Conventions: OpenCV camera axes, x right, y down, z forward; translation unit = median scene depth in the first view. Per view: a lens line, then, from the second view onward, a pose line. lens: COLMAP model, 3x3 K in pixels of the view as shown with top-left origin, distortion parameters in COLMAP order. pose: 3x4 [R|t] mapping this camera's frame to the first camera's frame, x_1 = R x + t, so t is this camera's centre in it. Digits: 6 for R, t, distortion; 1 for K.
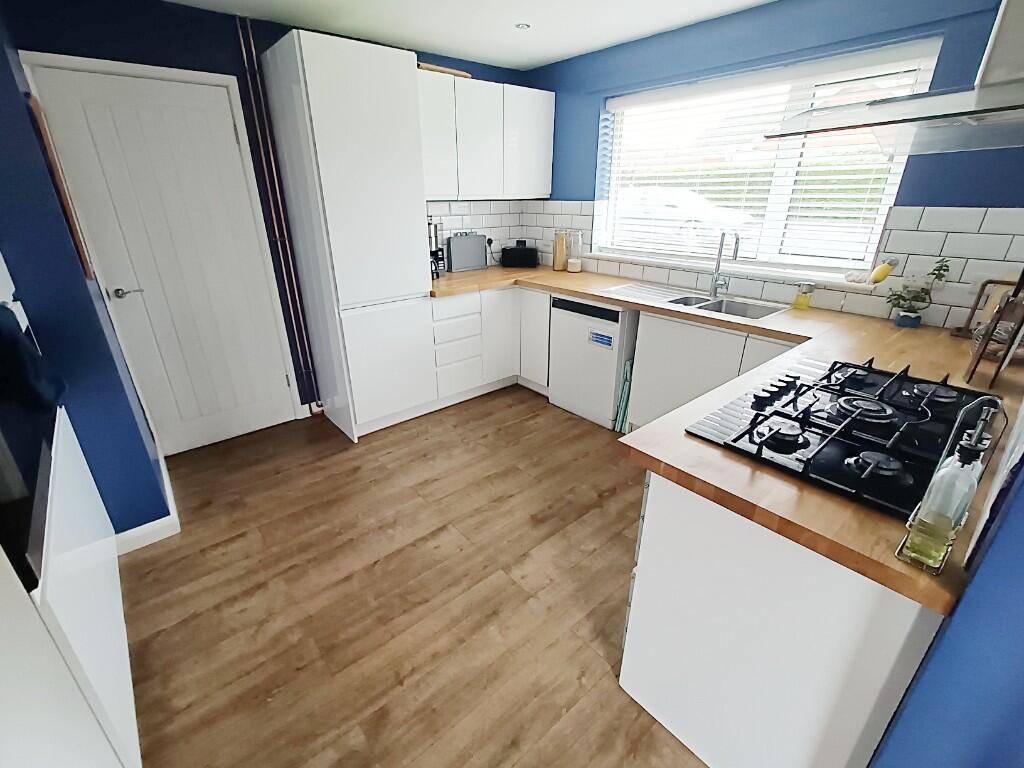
lens RADIAL K [[462.0, 0, 509.8], [0, 462.0, 385.3], [0, 0, 1]] dist [0.000177, 0.000077]
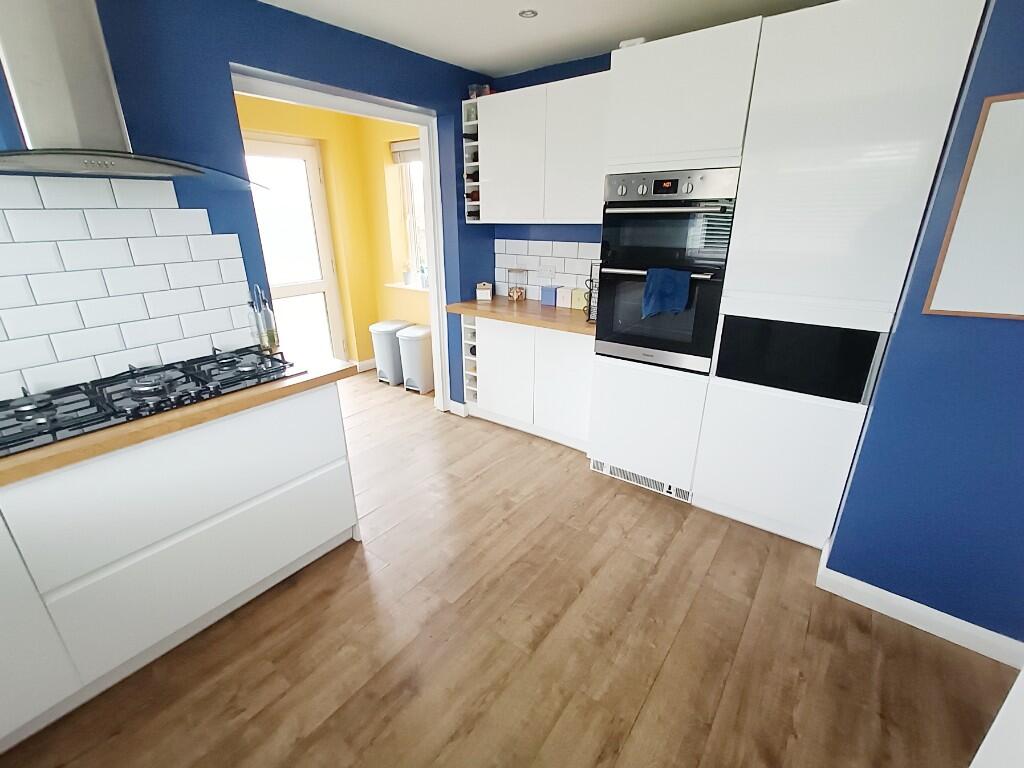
lens RADIAL K [[462.0, 0, 510.4], [0, 462.0, 383.1], [0, 0, 1]] dist [0.000177, 0.000077]
pose [[-0.976405, 0.082552, -0.199545, 0.013403], [-0.077044, 0.730068, 0.679018, -0.559621], [0.201735, 0.678370, -0.706482, 1.305830]]
